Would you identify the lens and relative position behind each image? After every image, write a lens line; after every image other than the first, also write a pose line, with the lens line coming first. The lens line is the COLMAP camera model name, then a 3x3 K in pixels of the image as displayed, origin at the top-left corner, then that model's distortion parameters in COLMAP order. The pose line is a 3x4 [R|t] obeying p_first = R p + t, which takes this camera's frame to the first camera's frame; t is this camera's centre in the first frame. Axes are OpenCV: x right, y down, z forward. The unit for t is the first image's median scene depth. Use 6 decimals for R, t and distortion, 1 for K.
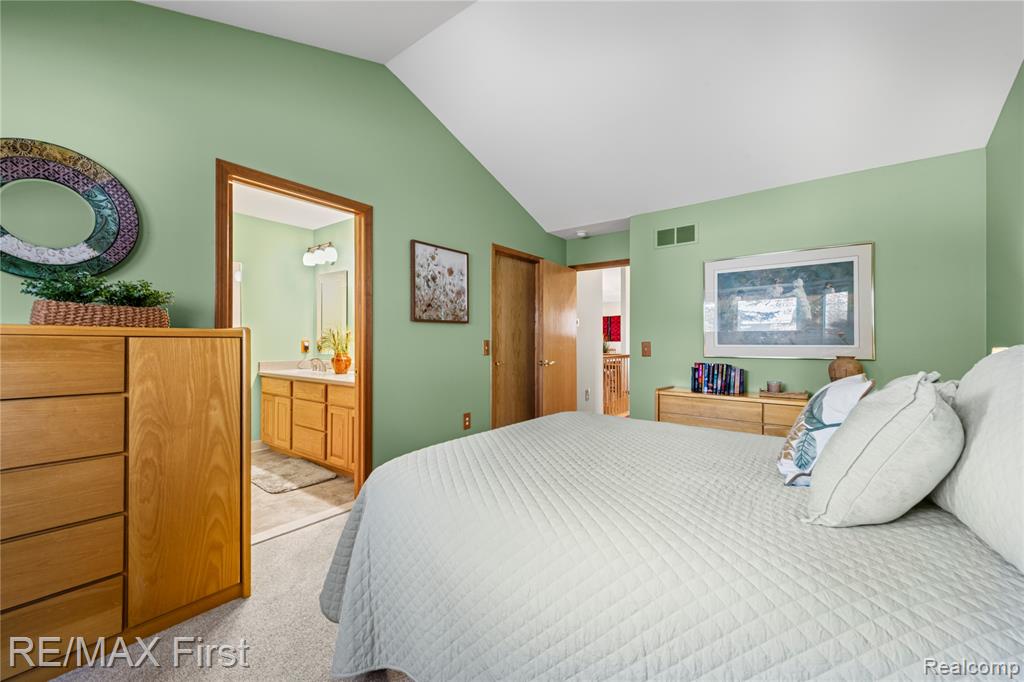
lens RADIAL K [[407.8, 0, 511.4], [0, 407.8, 344.1], [0, 0, 1]] dist [0.001359, 0.000208]
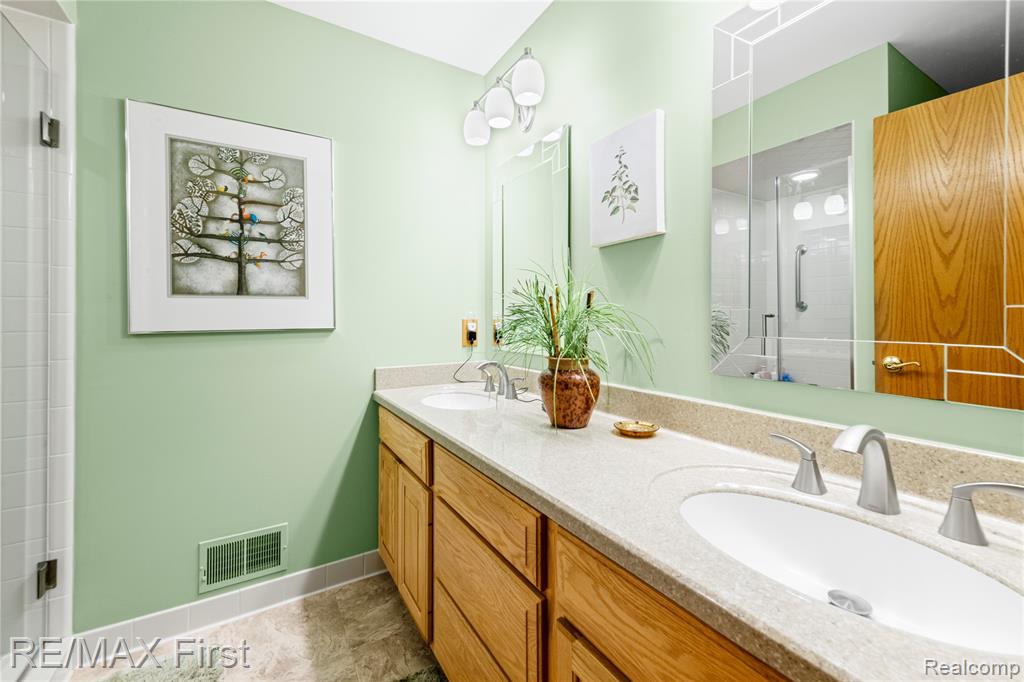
lens RADIAL K [[421.7, 0, 512.9], [0, 421.7, 322.3], [0, 0, 1]] dist [0.000253, -0.000011]
pose [[0.928115, -0.009969, -0.372159, -0.327279], [0.009190, 0.999950, -0.003868, -0.004554], [0.372179, 0.000170, 0.928161, 0.666844]]
